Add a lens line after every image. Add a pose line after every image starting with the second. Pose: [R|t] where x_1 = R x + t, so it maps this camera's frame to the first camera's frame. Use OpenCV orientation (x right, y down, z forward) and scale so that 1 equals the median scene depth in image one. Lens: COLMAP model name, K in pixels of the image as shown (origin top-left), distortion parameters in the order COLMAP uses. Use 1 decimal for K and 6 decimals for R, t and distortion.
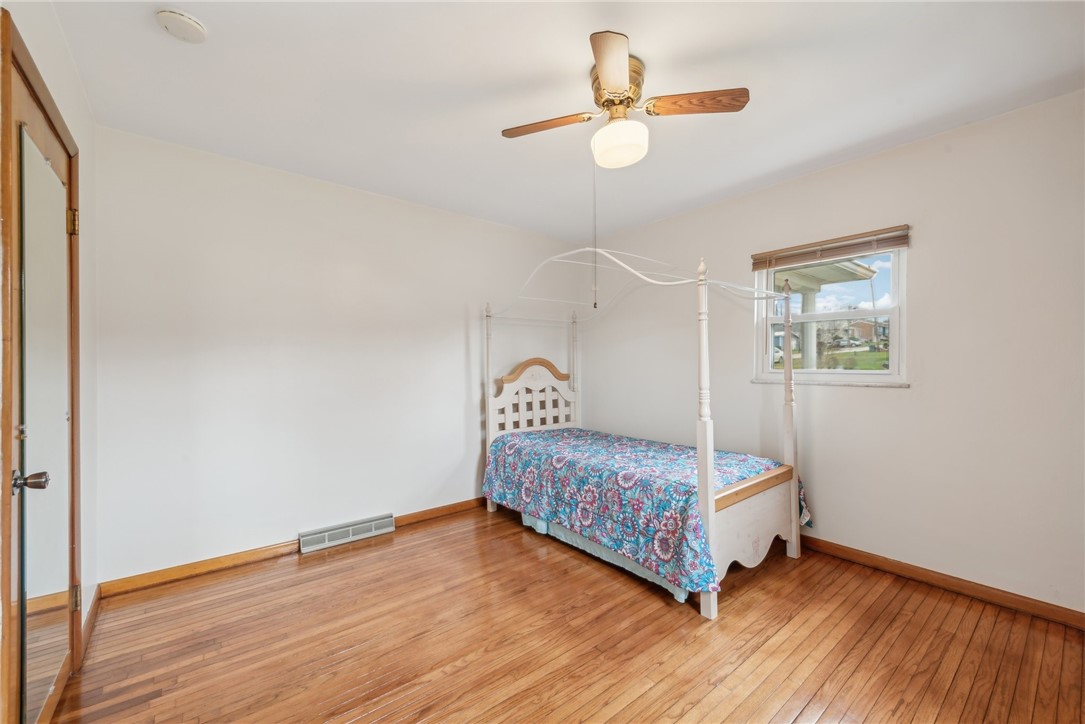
lens RADIAL K [[436.4, 0, 543.3], [0, 436.4, 361.2], [0, 0, 1]] dist [0.016778, -0.000504]
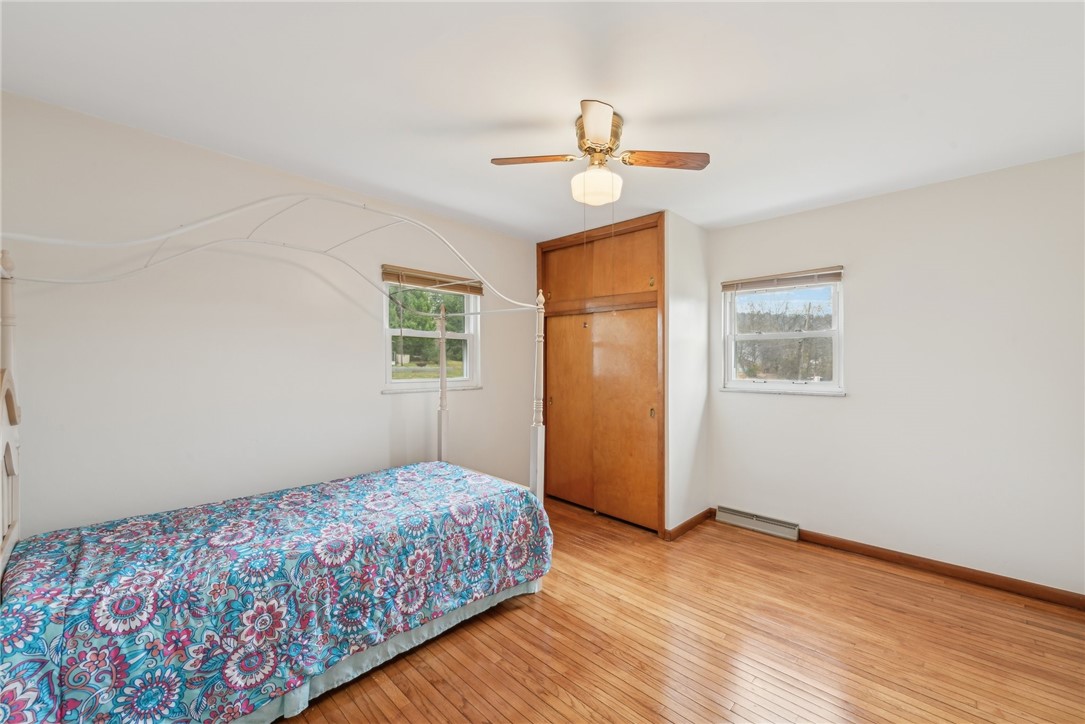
lens RADIAL K [[436.4, 0, 546.7], [0, 436.4, 362.5], [0, 0, 1]] dist [0.016778, -0.000504]
pose [[-0.111692, 0.018464, 0.993571, -0.663710], [0.003549, 0.999828, -0.018181, -0.013893], [-0.993737, 0.001495, -0.111738, 0.893703]]
